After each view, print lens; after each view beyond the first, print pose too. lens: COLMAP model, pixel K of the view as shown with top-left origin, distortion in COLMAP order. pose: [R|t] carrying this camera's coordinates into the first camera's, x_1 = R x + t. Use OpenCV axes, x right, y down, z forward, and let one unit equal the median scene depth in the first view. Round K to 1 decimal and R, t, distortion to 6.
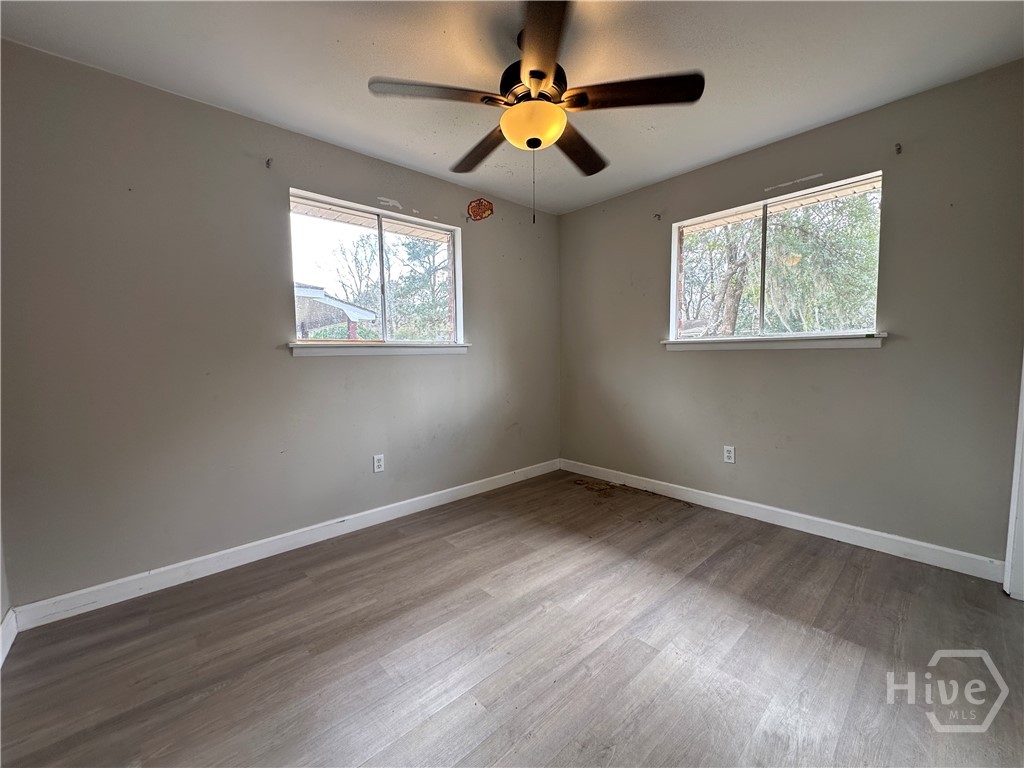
lens RADIAL K [[407.0, 0, 512.0], [0, 407.0, 384.0], [0, 0, 1]] dist [-0.003033, -0.000627]
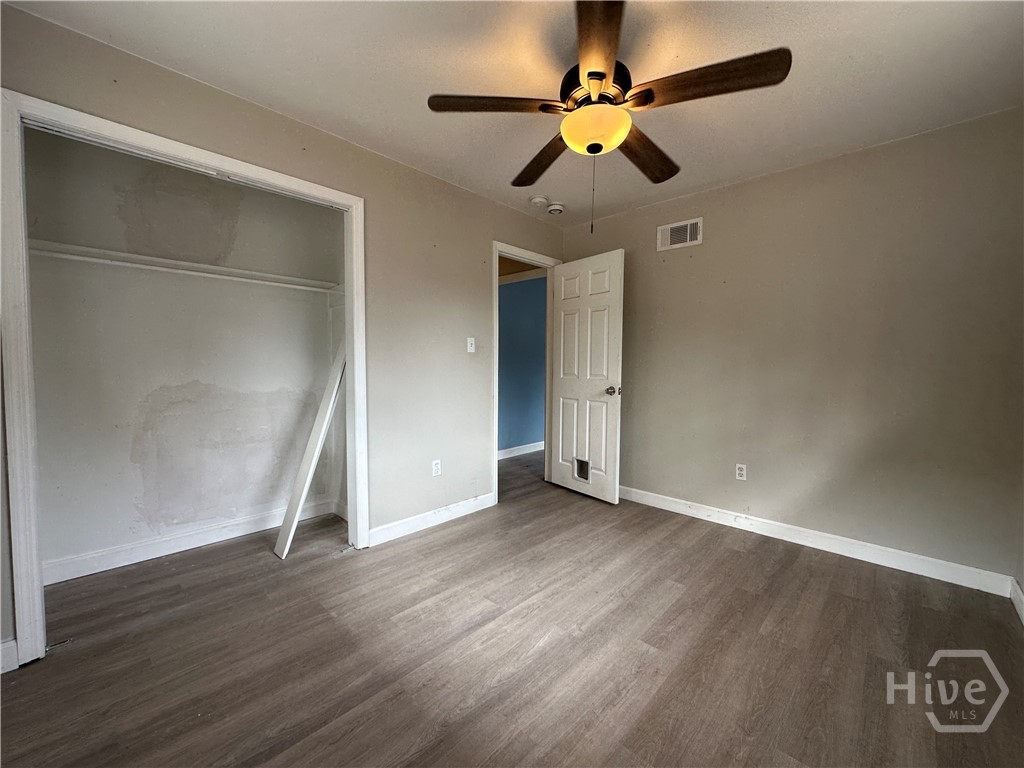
lens RADIAL K [[407.0, 0, 512.0], [0, 407.0, 384.0], [0, 0, 1]] dist [-0.003033, -0.000627]
pose [[-0.997344, 0.013247, -0.071621, 0.290612], [0.004533, 0.992705, 0.120480, -0.143973], [0.072694, 0.119835, -0.990129, 1.809688]]
